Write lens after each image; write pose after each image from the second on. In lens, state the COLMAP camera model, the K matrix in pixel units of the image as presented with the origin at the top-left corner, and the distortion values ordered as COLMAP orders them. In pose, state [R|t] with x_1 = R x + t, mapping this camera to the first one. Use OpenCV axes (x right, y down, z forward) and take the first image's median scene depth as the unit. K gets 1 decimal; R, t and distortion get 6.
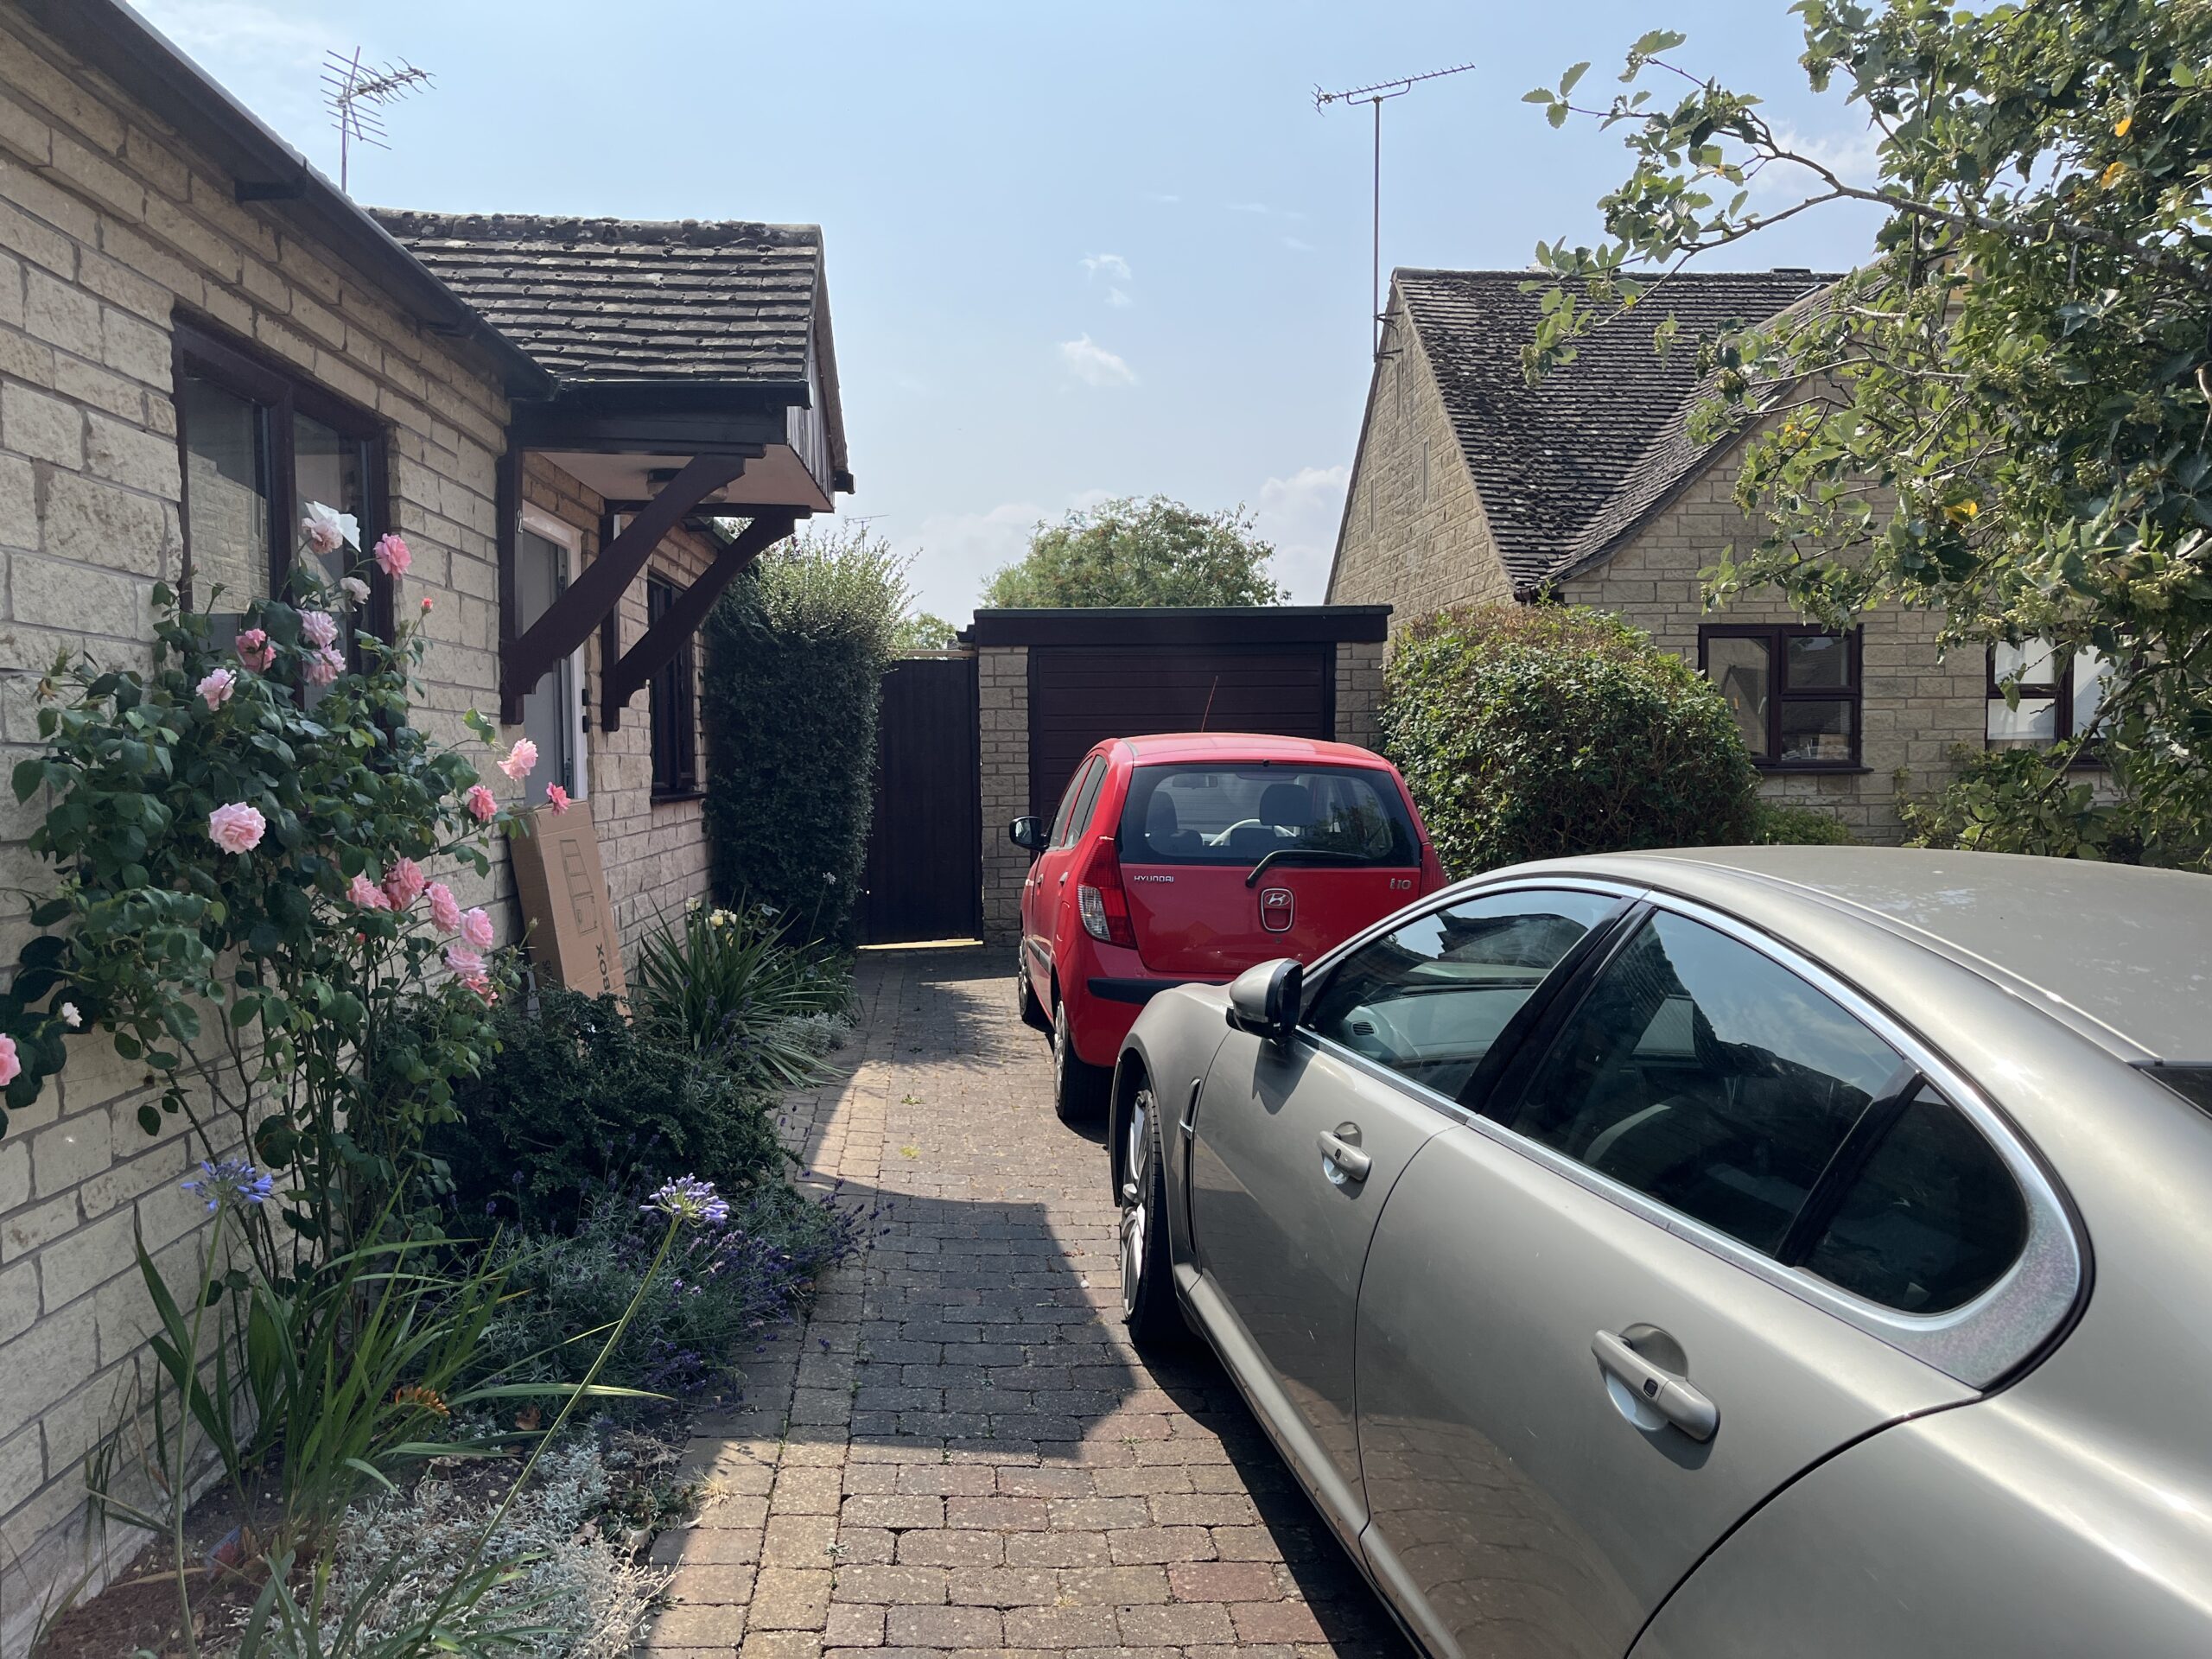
lens RADIAL K [[1674.6, 0, 1097.1], [0, 1674.6, 835.0], [0, 0, 1]] dist [0.061792, -0.096776]
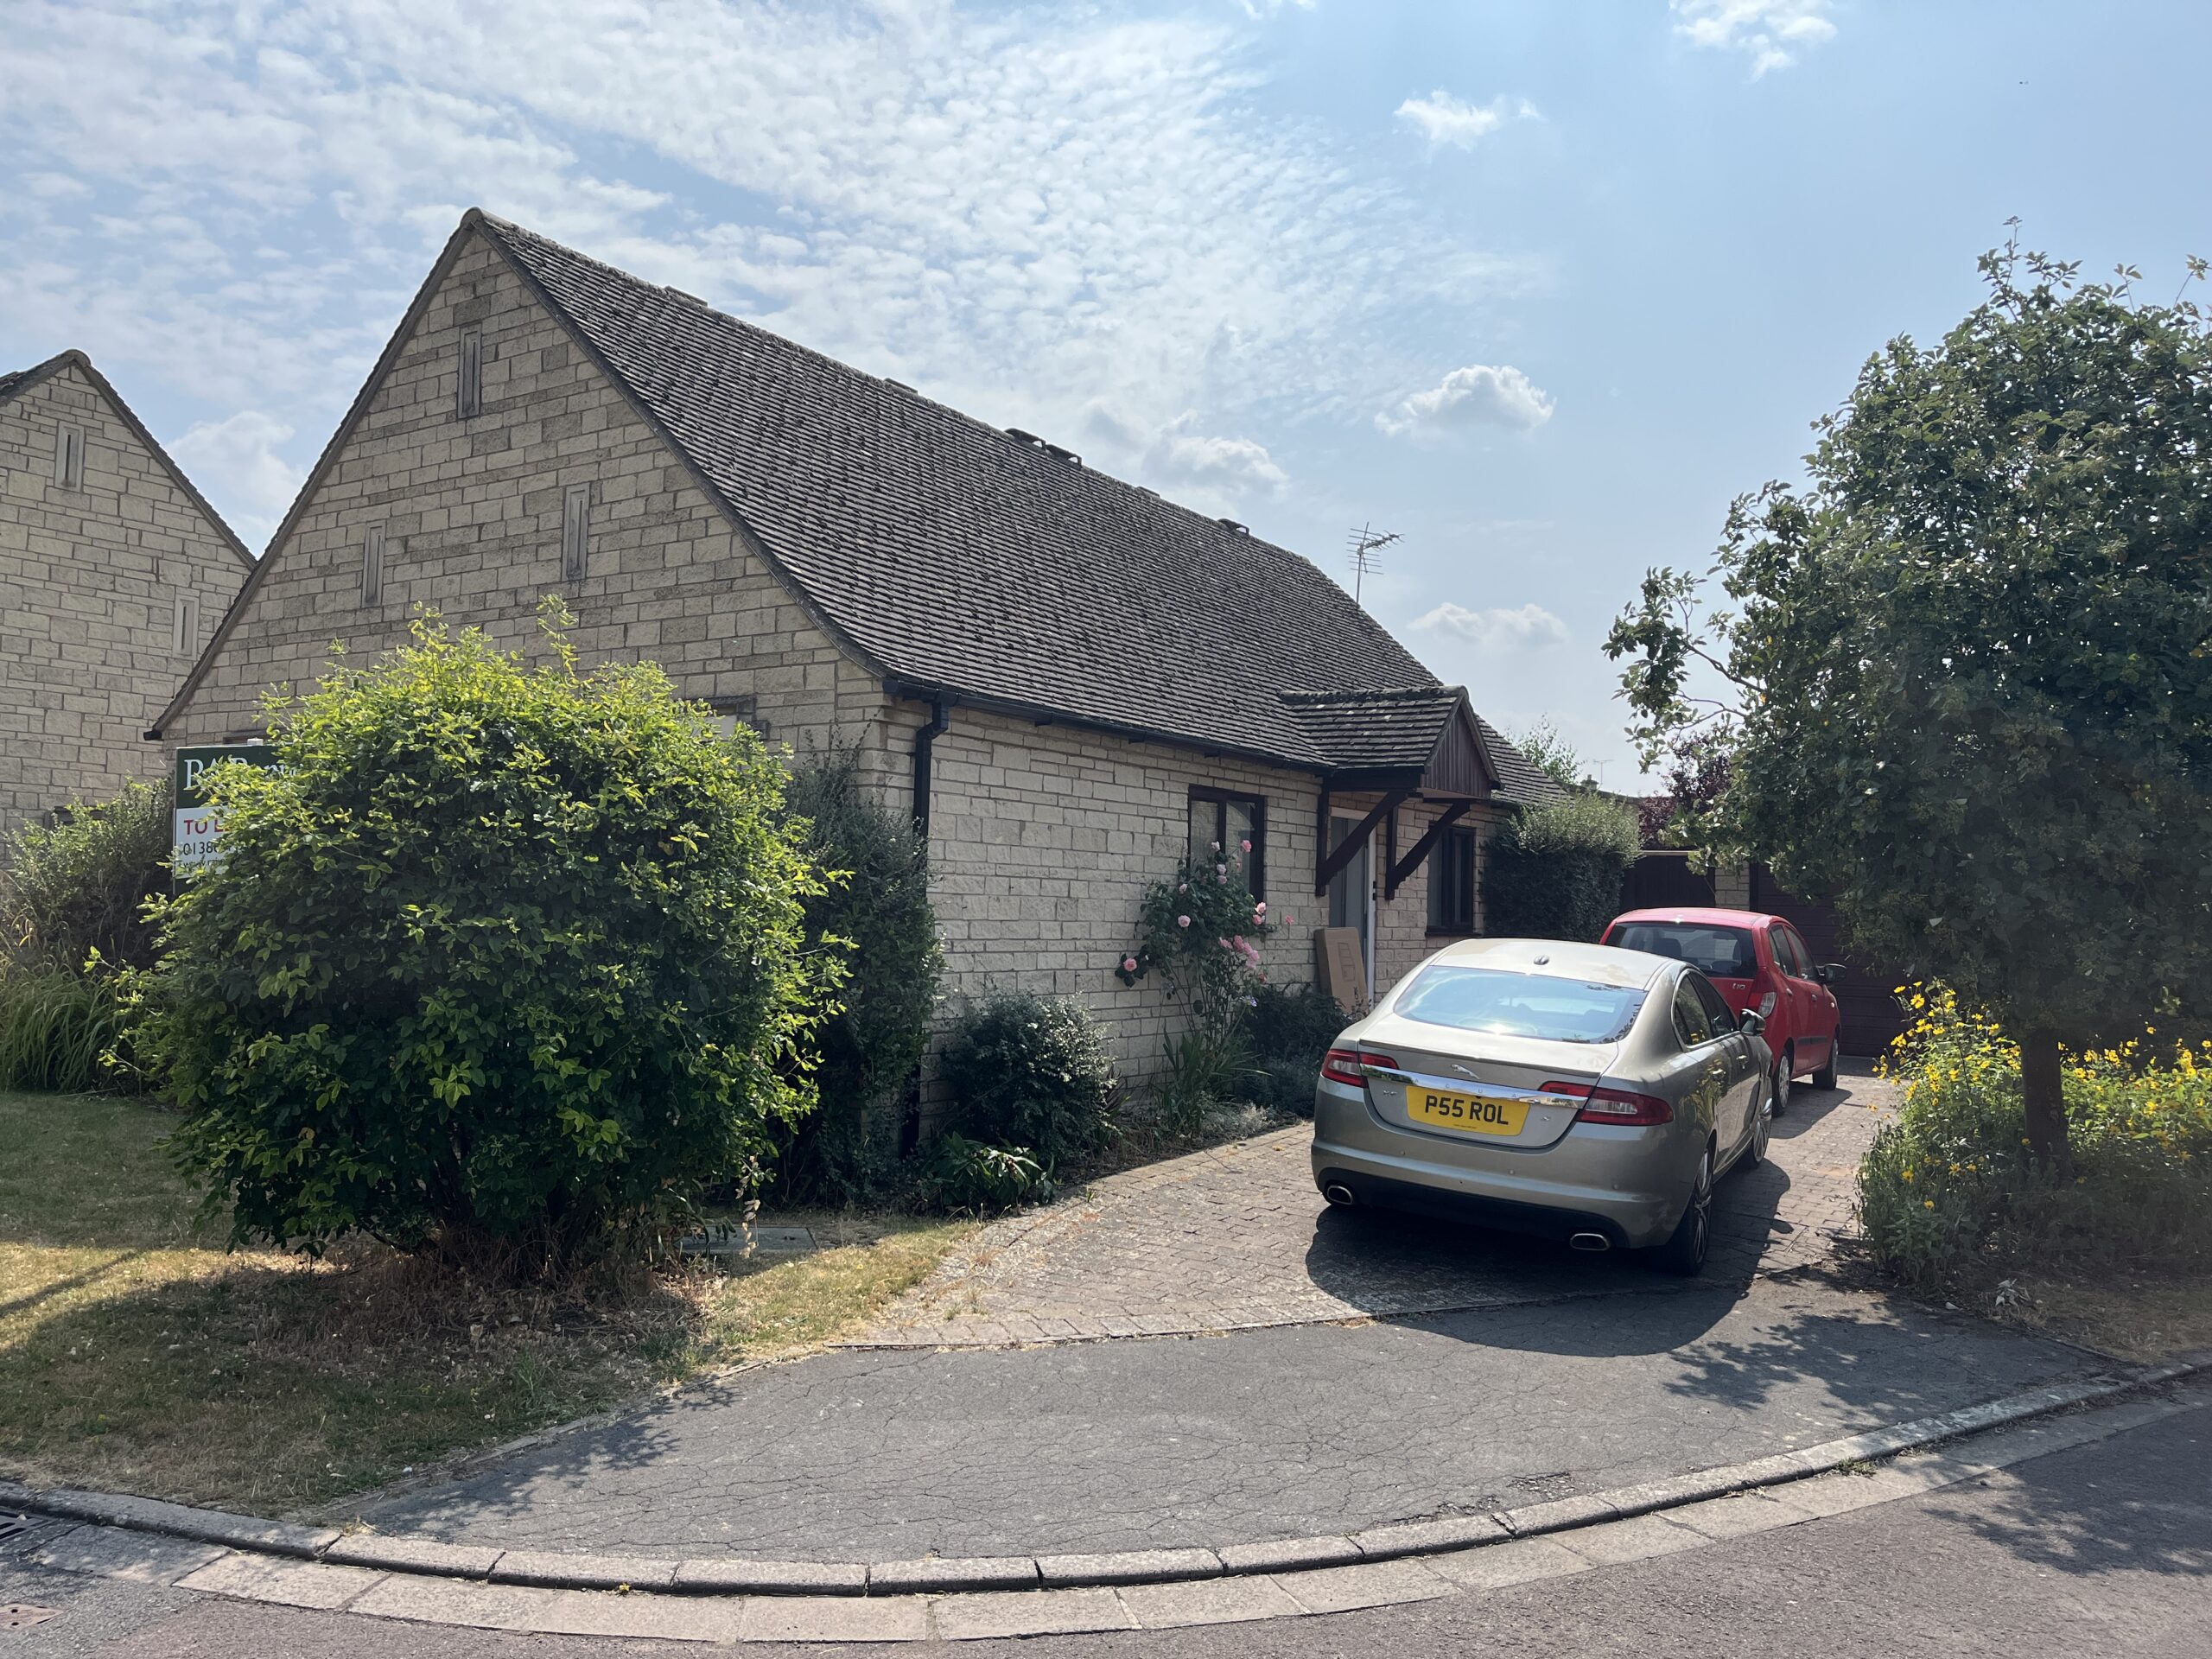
lens RADIAL K [[1674.6, 0, 1116.8], [0, 1674.6, 834.1], [0, 0, 1]] dist [0.061792, -0.096776]
pose [[0.799798, -0.001053, -0.600269, 0.885727], [-0.058014, 0.995182, -0.079044, 0.056631], [0.597460, 0.098044, 0.795883, -1.163607]]
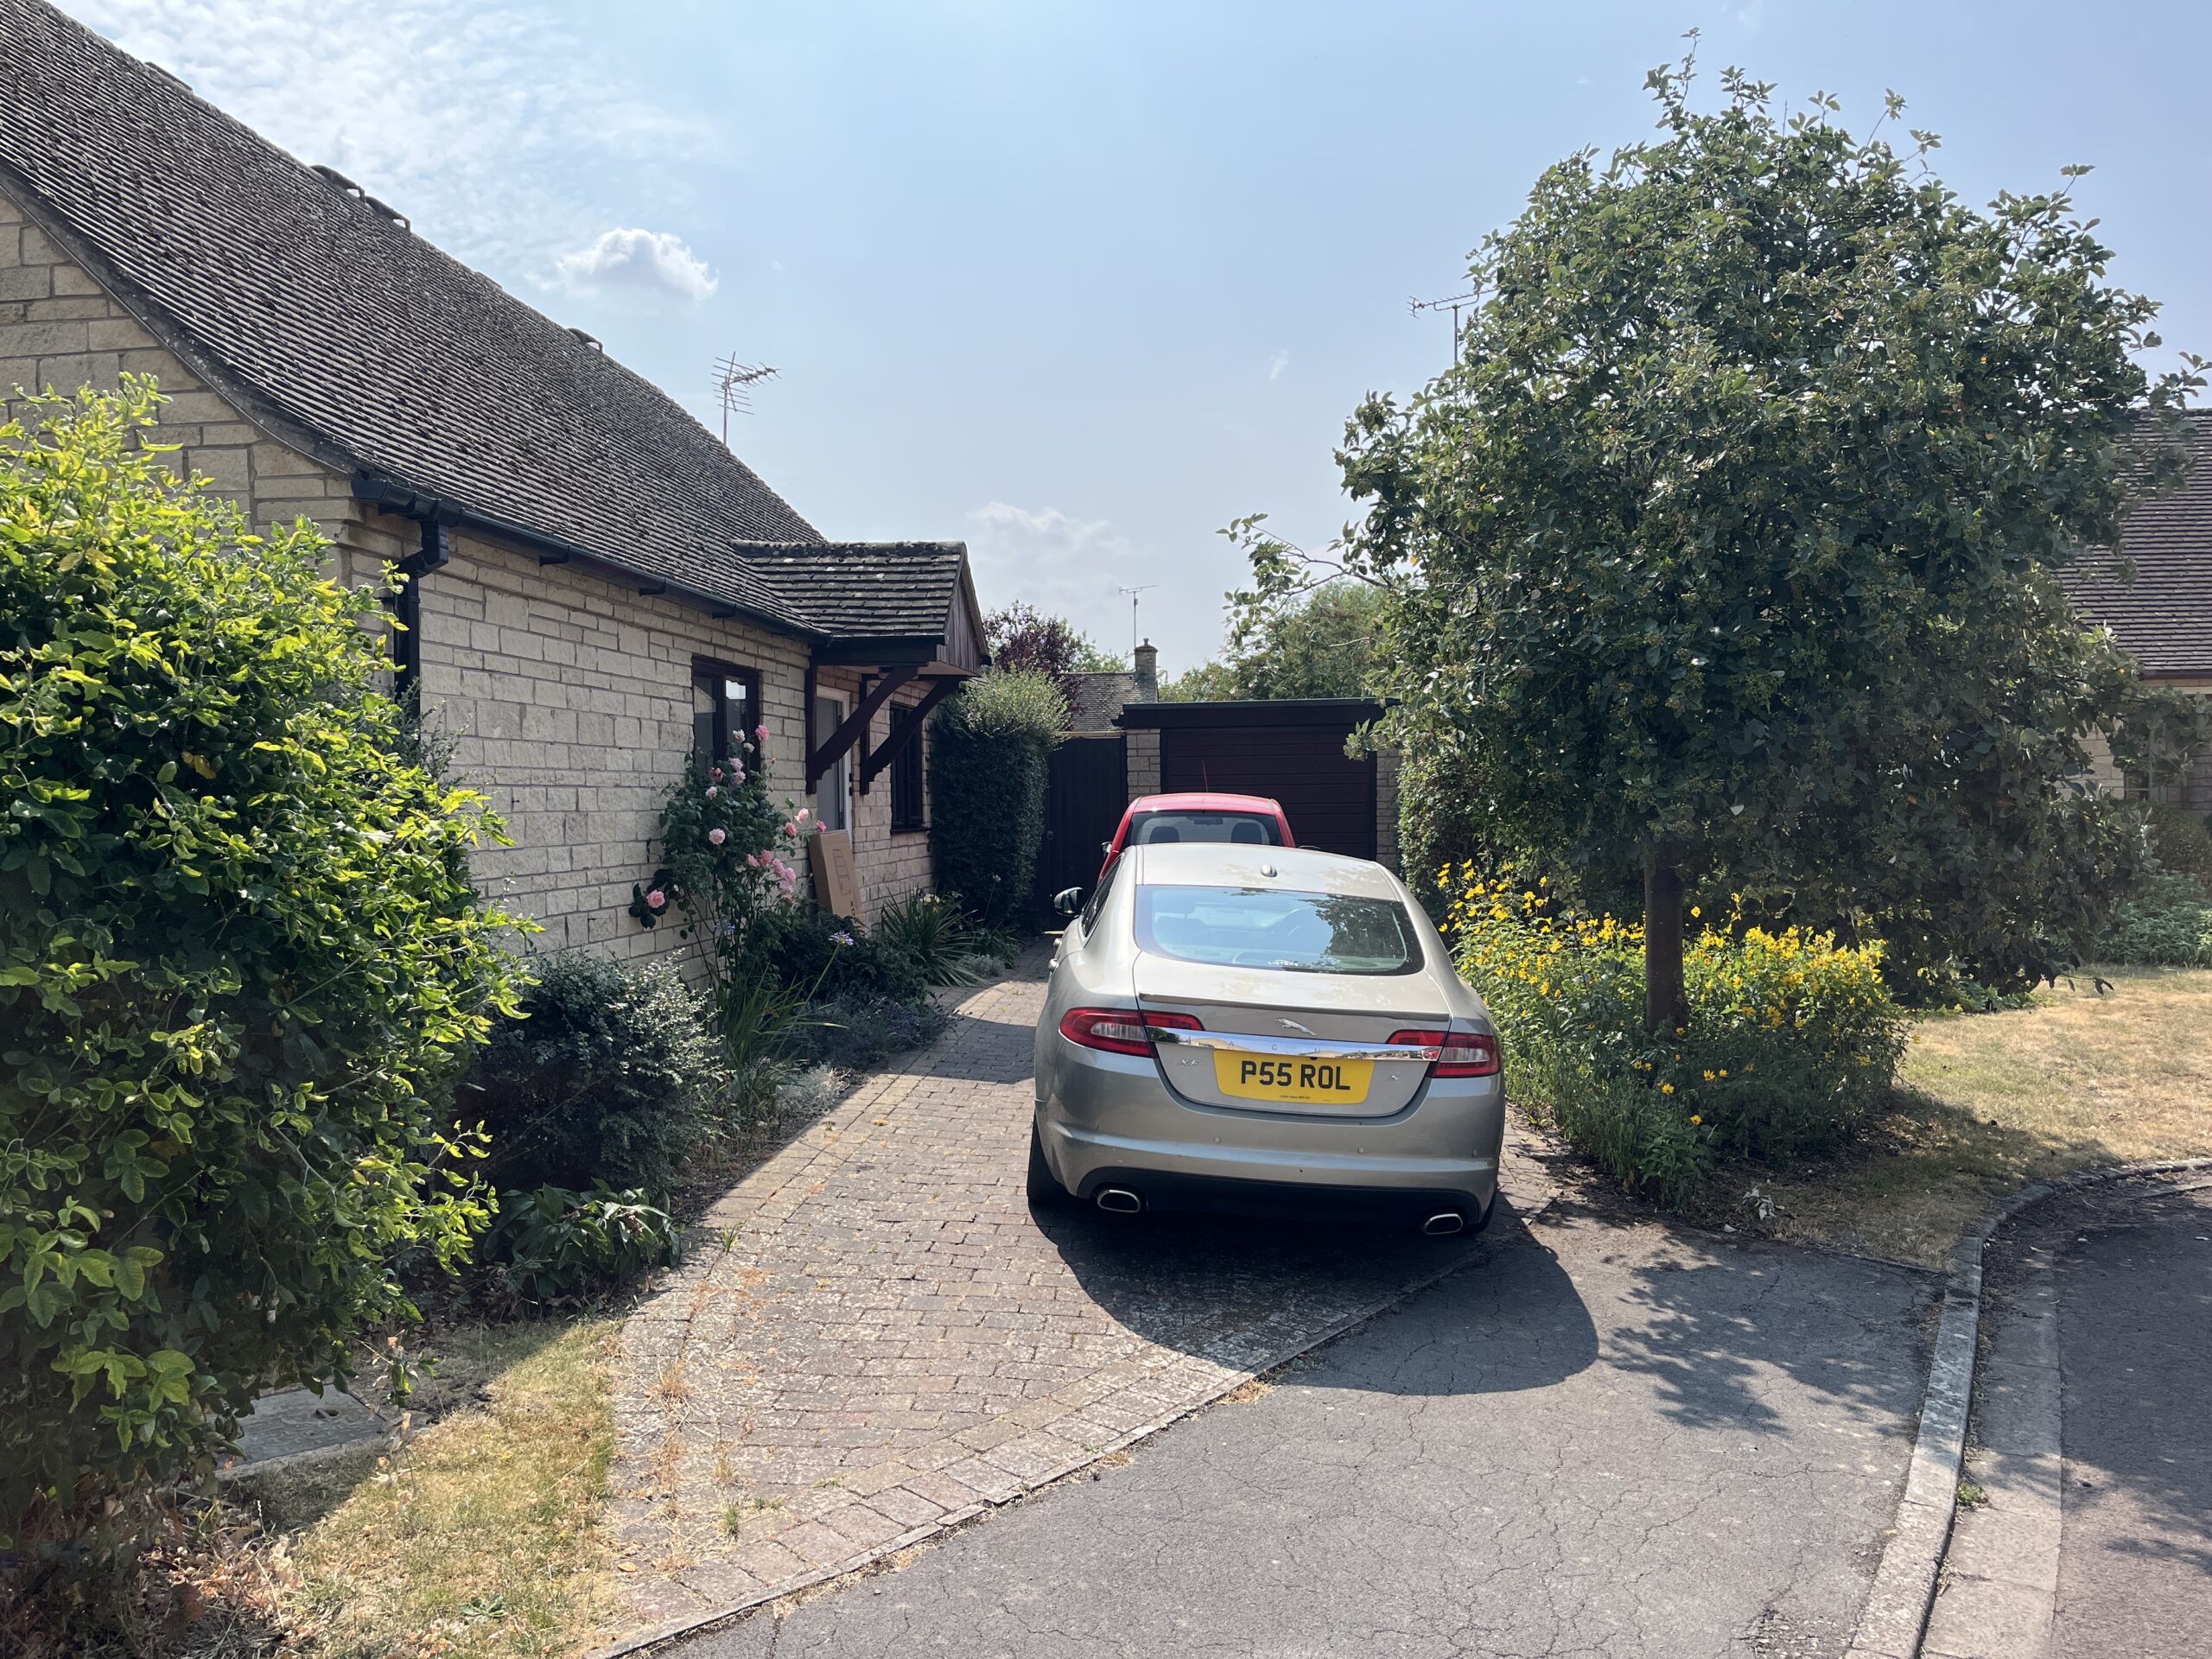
lens RADIAL K [[1674.6, 0, 1120.1], [0, 1674.6, 838.2], [0, 0, 1]] dist [0.061792, -0.096776]
pose [[0.985183, 0.001960, -0.171498, 0.372190], [-0.005576, 0.999772, -0.020608, 0.028990], [0.171418, 0.021259, 0.984969, -0.945574]]
